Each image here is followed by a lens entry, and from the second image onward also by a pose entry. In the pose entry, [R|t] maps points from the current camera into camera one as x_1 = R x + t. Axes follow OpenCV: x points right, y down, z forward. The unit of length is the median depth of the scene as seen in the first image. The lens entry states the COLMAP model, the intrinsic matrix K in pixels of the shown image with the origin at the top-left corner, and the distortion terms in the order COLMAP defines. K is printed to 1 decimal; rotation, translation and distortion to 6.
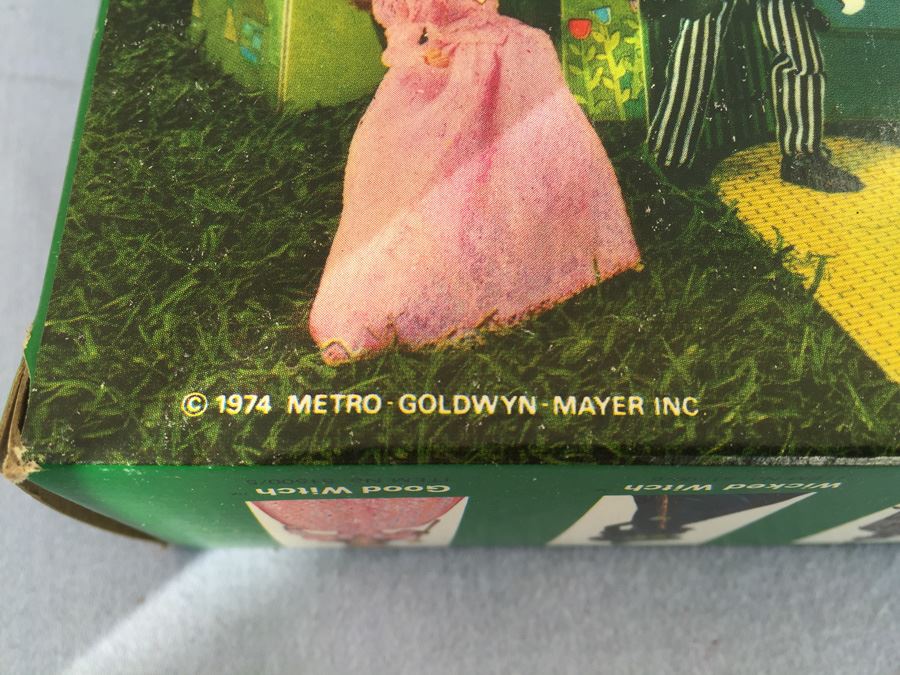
lens RADIAL K [[753.4, 0, 412.0], [0, 753.4, 326.5], [0, 0, 1]] dist [0.051297, -0.096146]
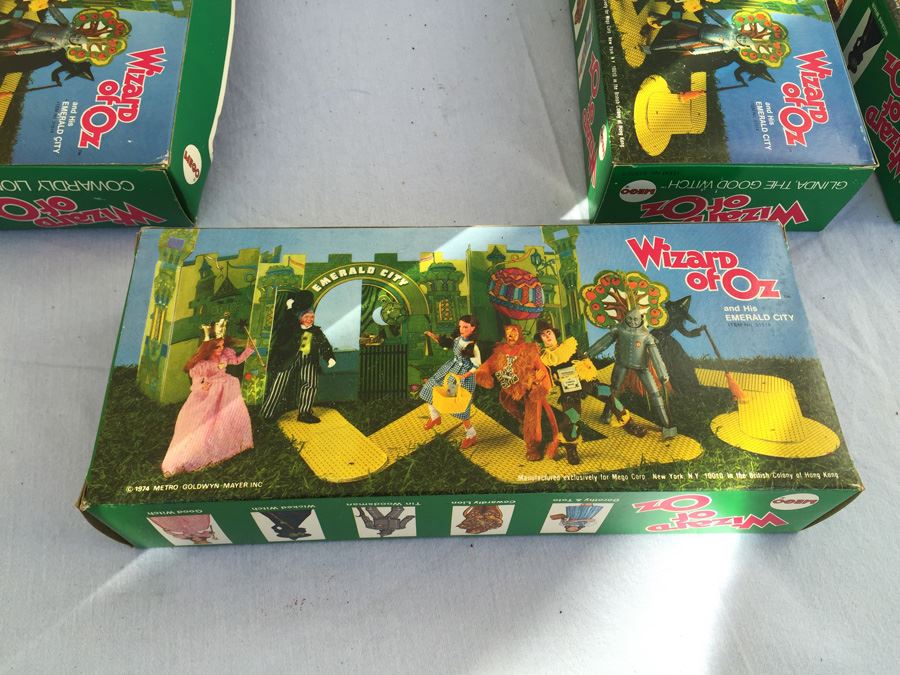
lens RADIAL K [[753.4, 0, 445.4], [0, 753.4, 337.8], [0, 0, 1]] dist [0.051297, -0.096146]
pose [[0.999199, -0.039704, -0.004950, 1.223736], [0.038600, 0.989123, -0.141938, -0.044209], [0.010532, 0.141634, 0.989863, -2.607768]]
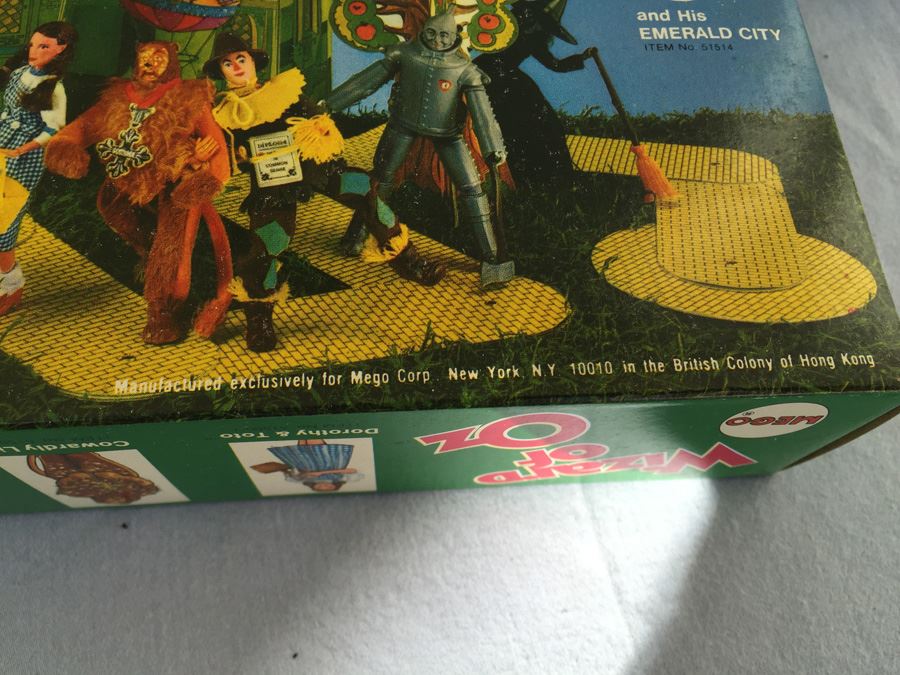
lens RADIAL K [[753.4, 0, 458.9], [0, 753.4, 341.9], [0, 0, 1]] dist [0.051297, -0.096146]
pose [[0.996913, -0.062456, 0.047583, 2.093168], [0.063308, 0.997856, -0.016621, 0.093721], [-0.046443, 0.019582, 0.998729, -0.509093]]
